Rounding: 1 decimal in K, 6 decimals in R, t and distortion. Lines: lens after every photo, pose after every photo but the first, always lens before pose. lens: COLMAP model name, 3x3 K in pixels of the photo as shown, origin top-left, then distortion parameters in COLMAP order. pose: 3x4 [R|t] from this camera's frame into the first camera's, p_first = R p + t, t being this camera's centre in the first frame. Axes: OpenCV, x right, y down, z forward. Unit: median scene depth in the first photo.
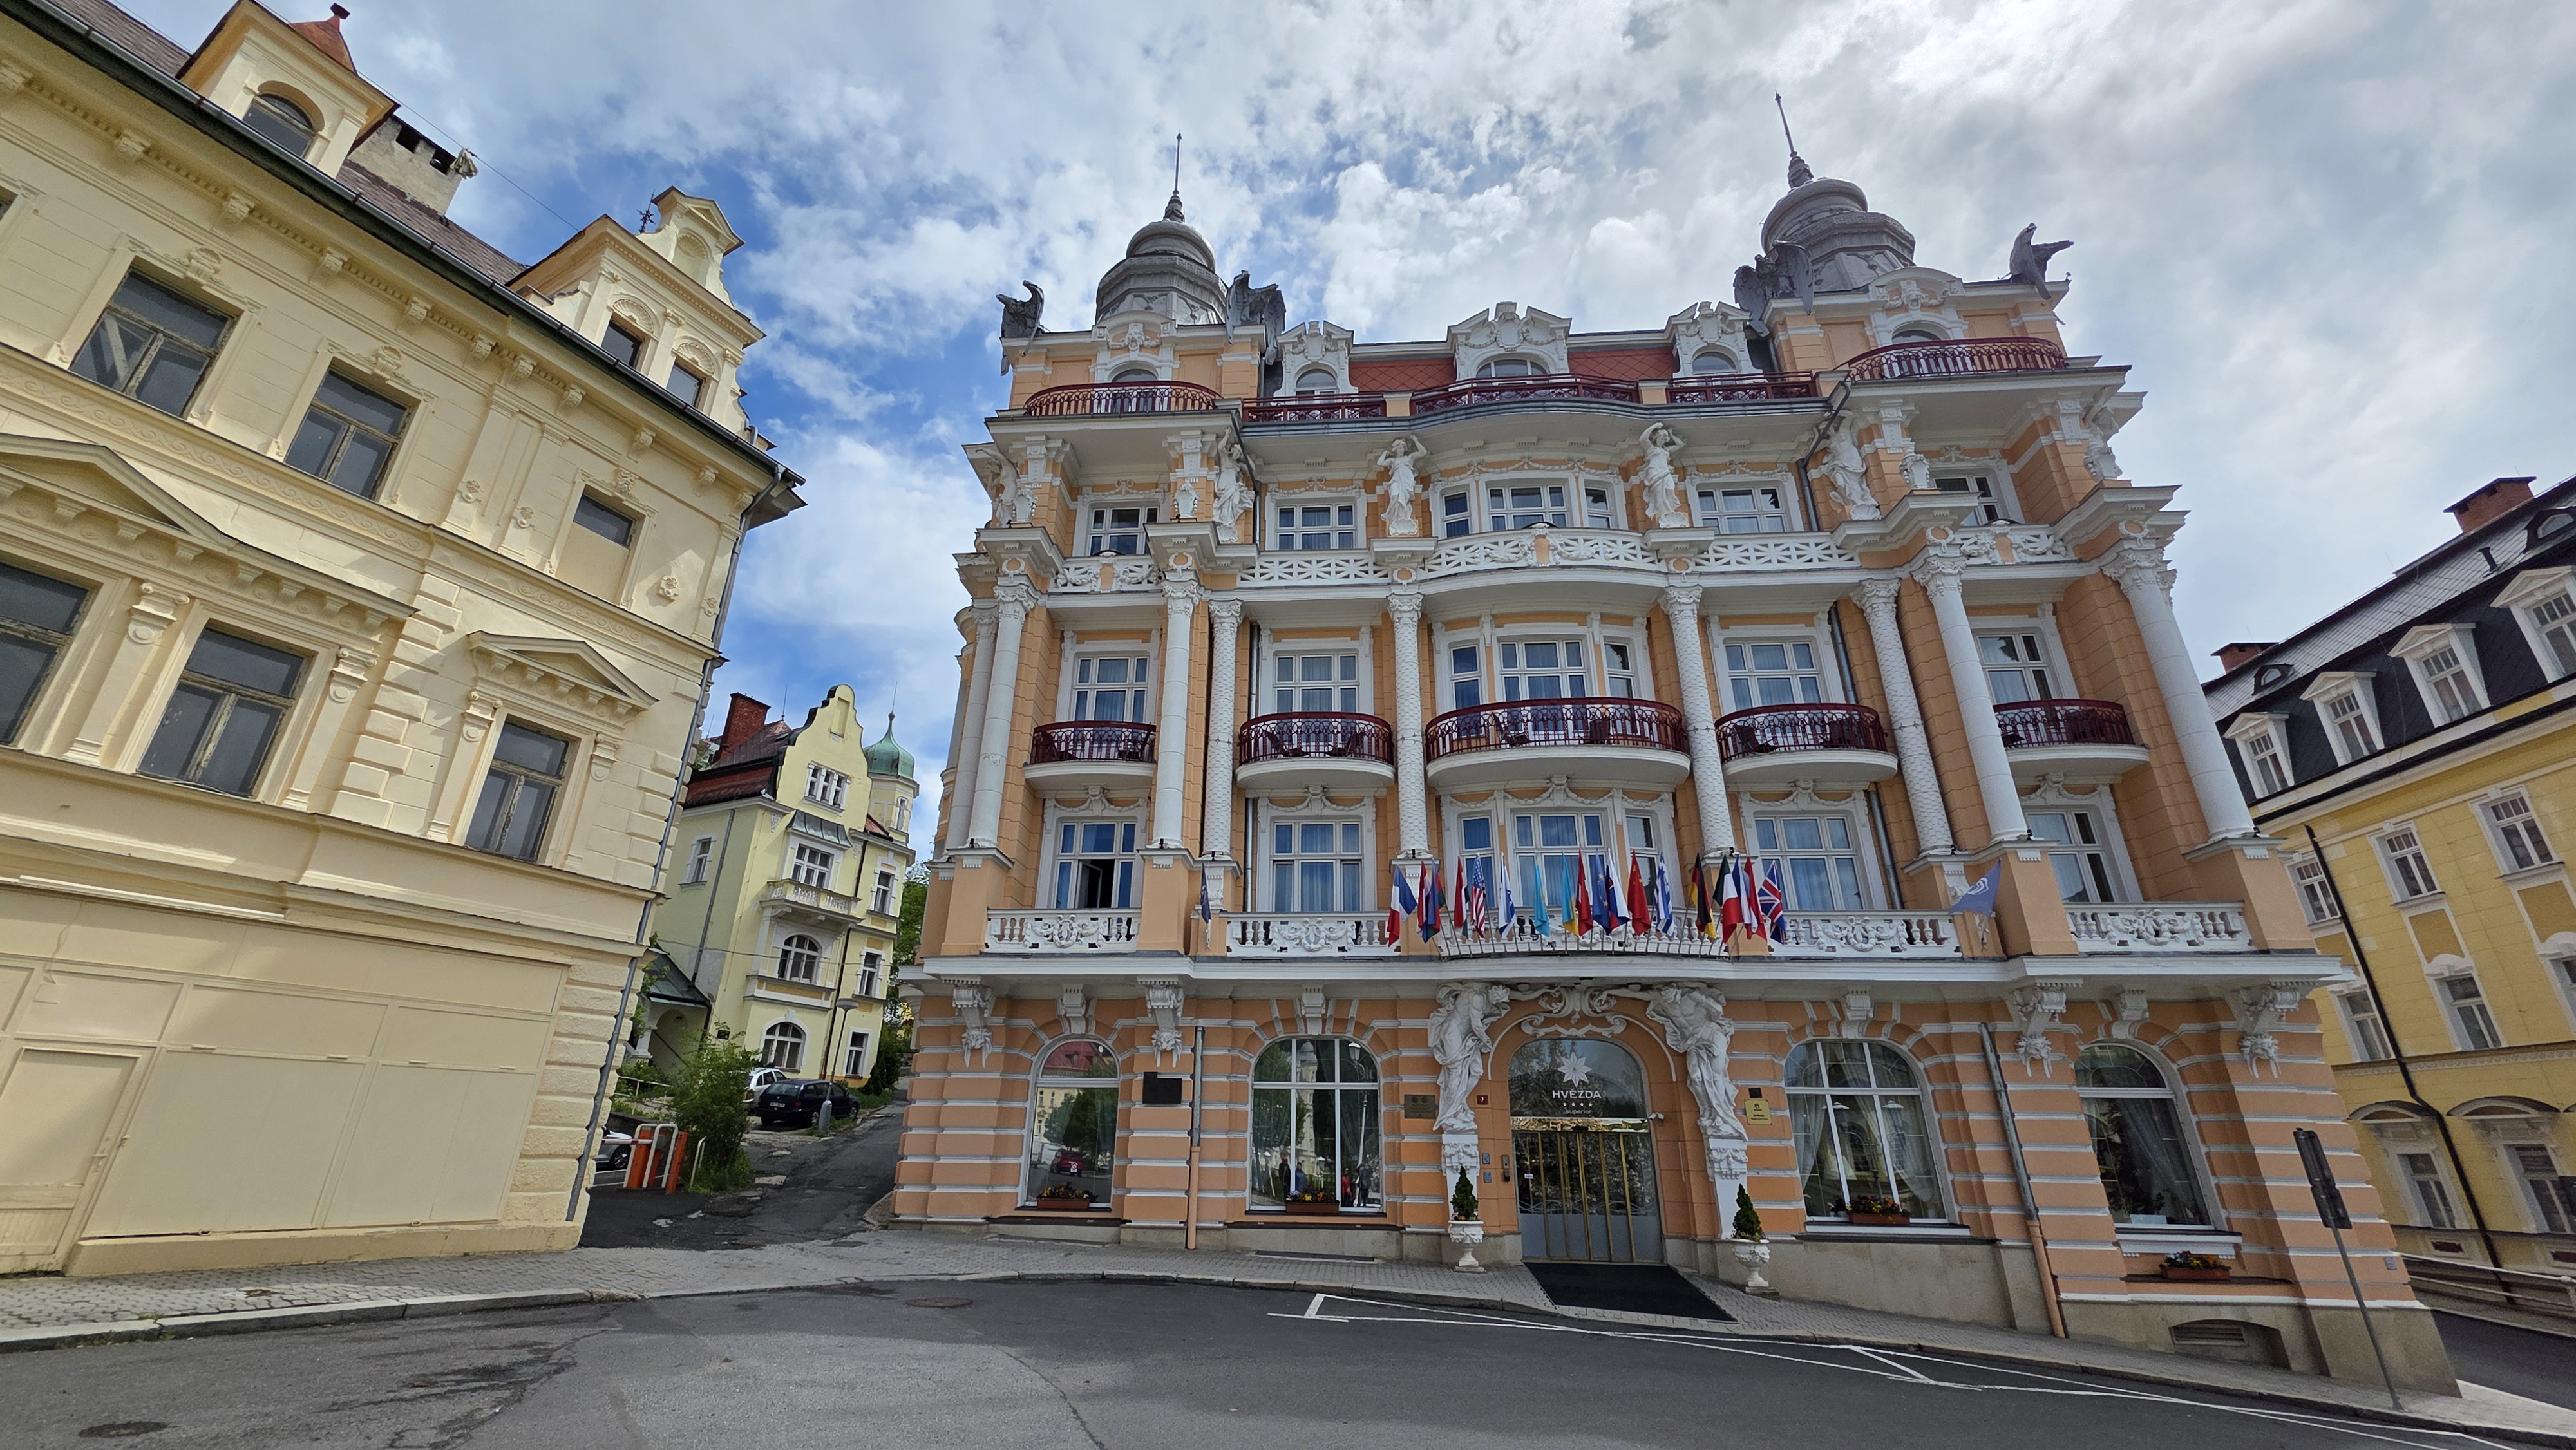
lens RADIAL K [[1018.1, 0, 1288.0], [0, 1018.1, 725.0], [0, 0, 1]] dist [0.000760, 0.000072]
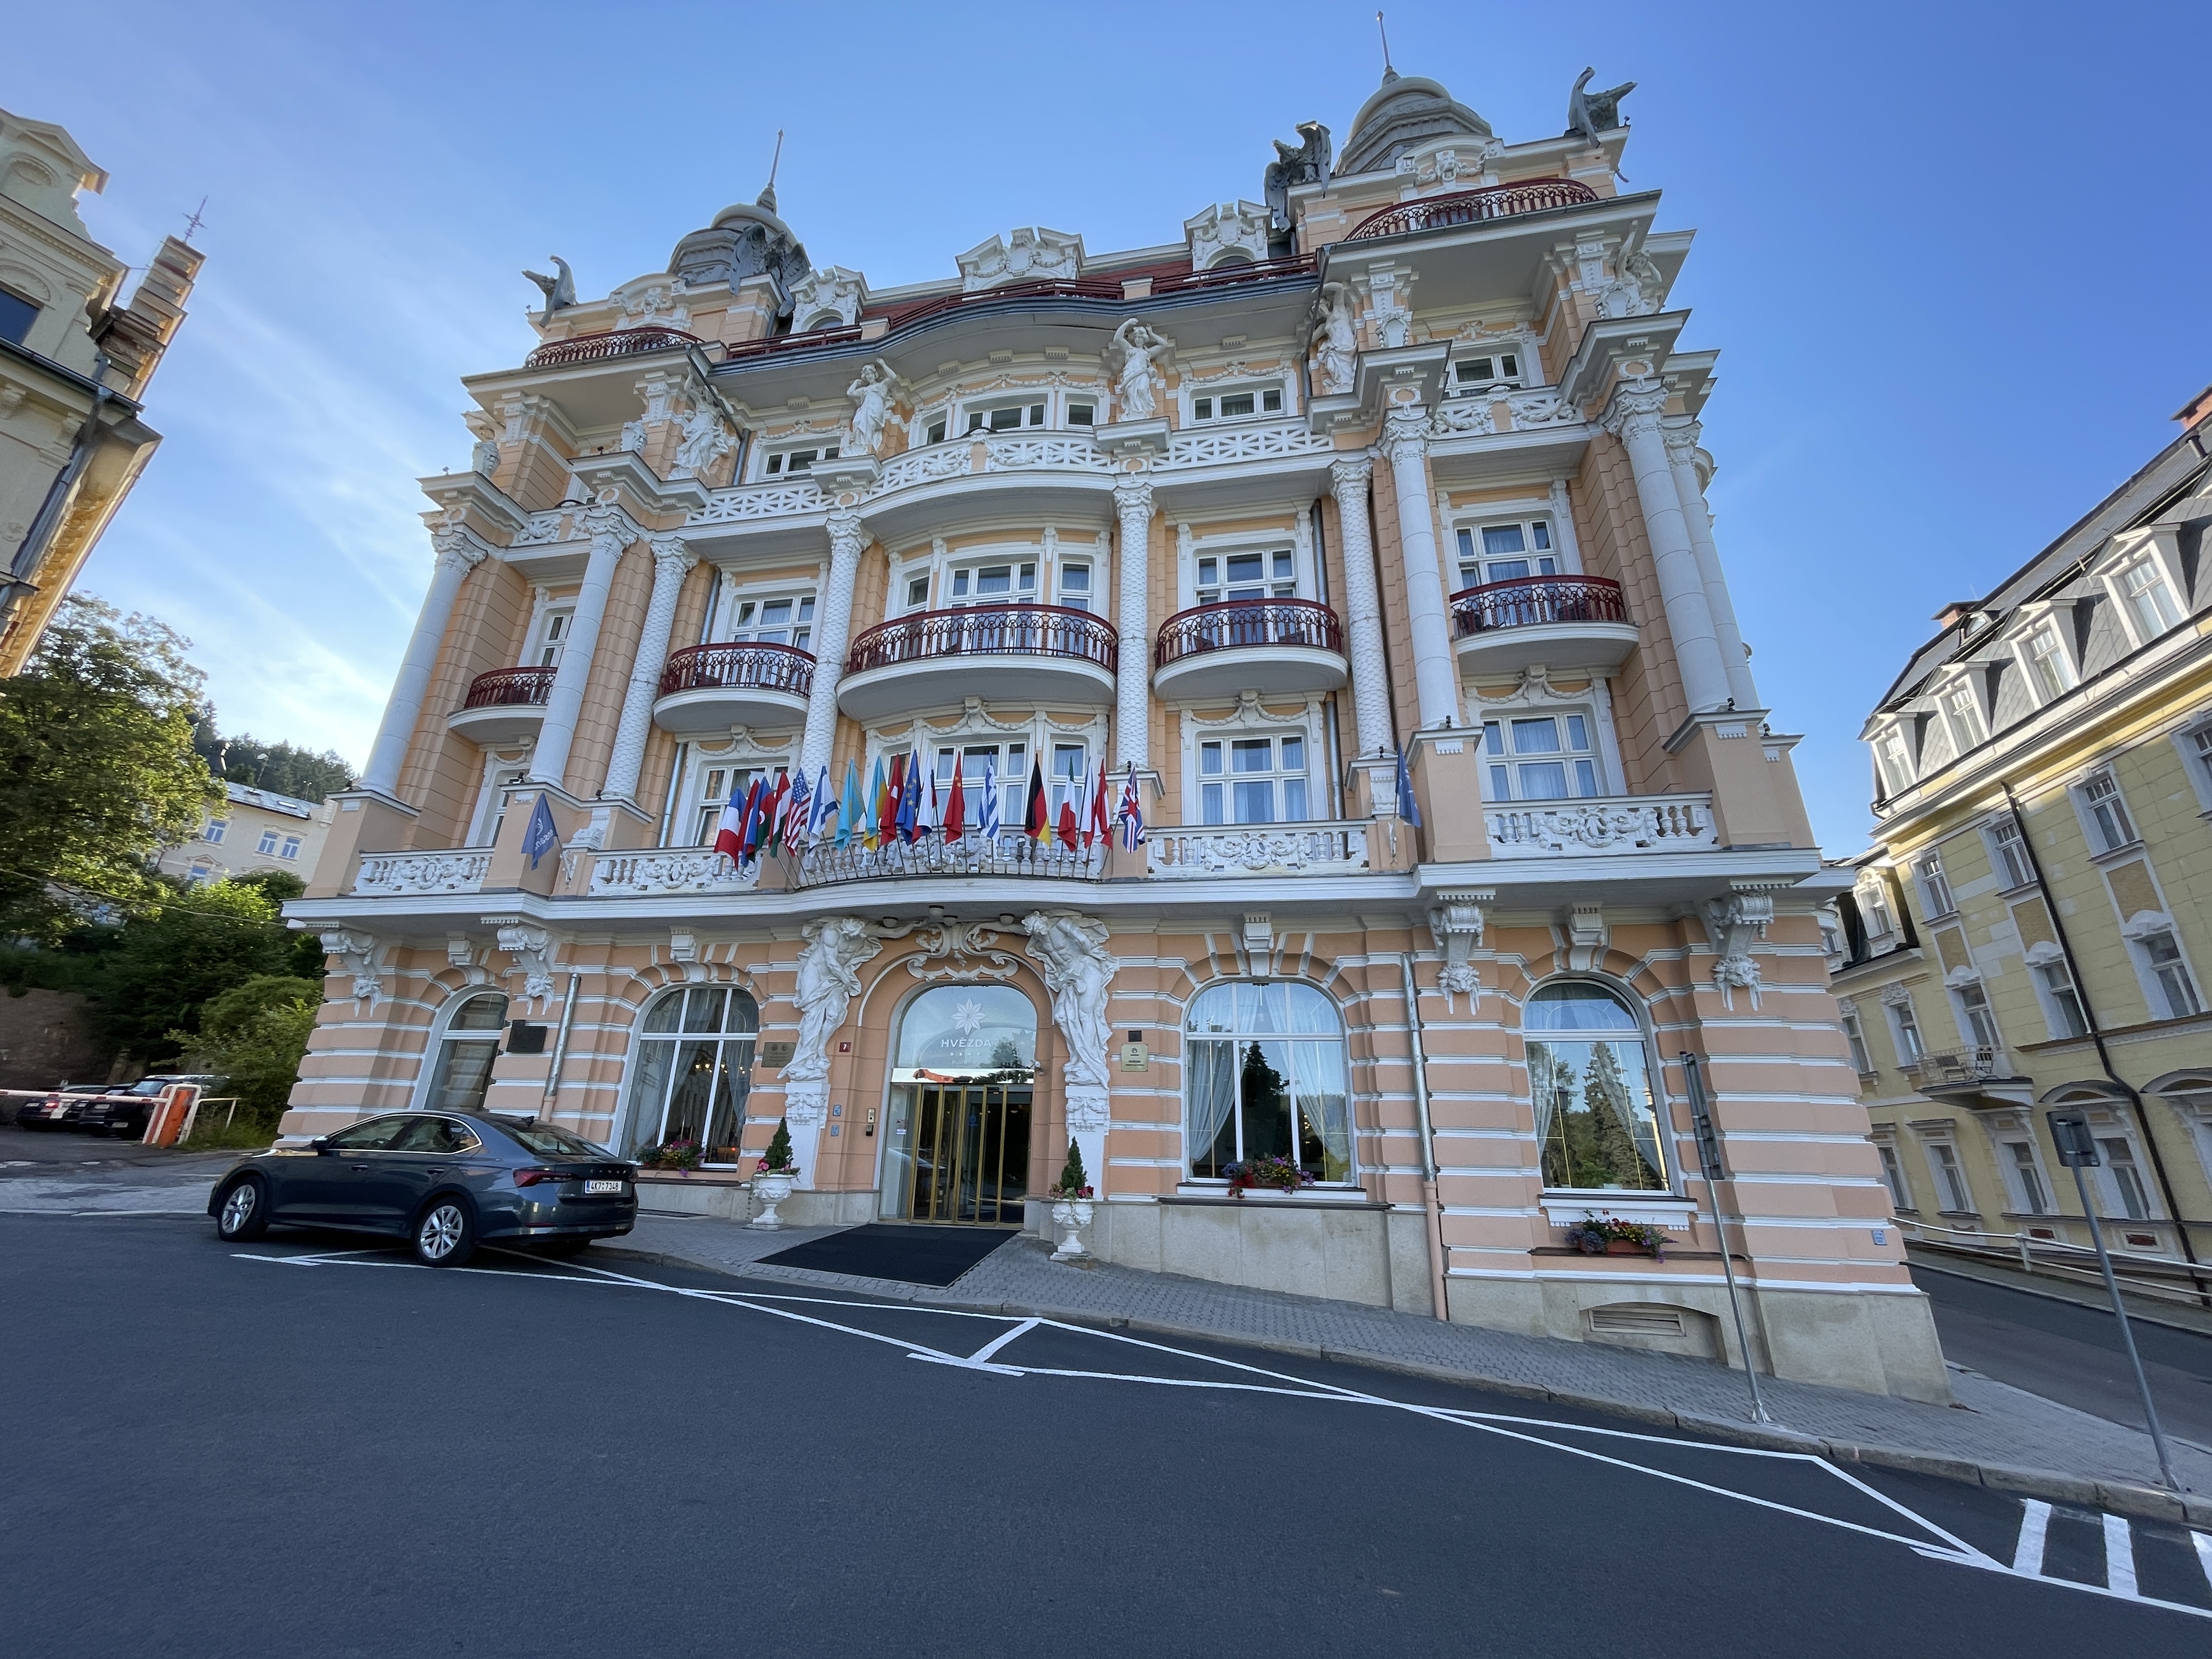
lens RADIAL K [[900.5, 0, 1097.5], [0, 900.5, 819.0], [0, 0, 1]] dist [-0.008148, 0.000213]
pose [[0.994728, -0.026742, -0.099003, 0.462686], [0.029655, 0.999166, 0.028062, 0.141191], [0.098170, -0.030850, 0.994691, 0.223172]]
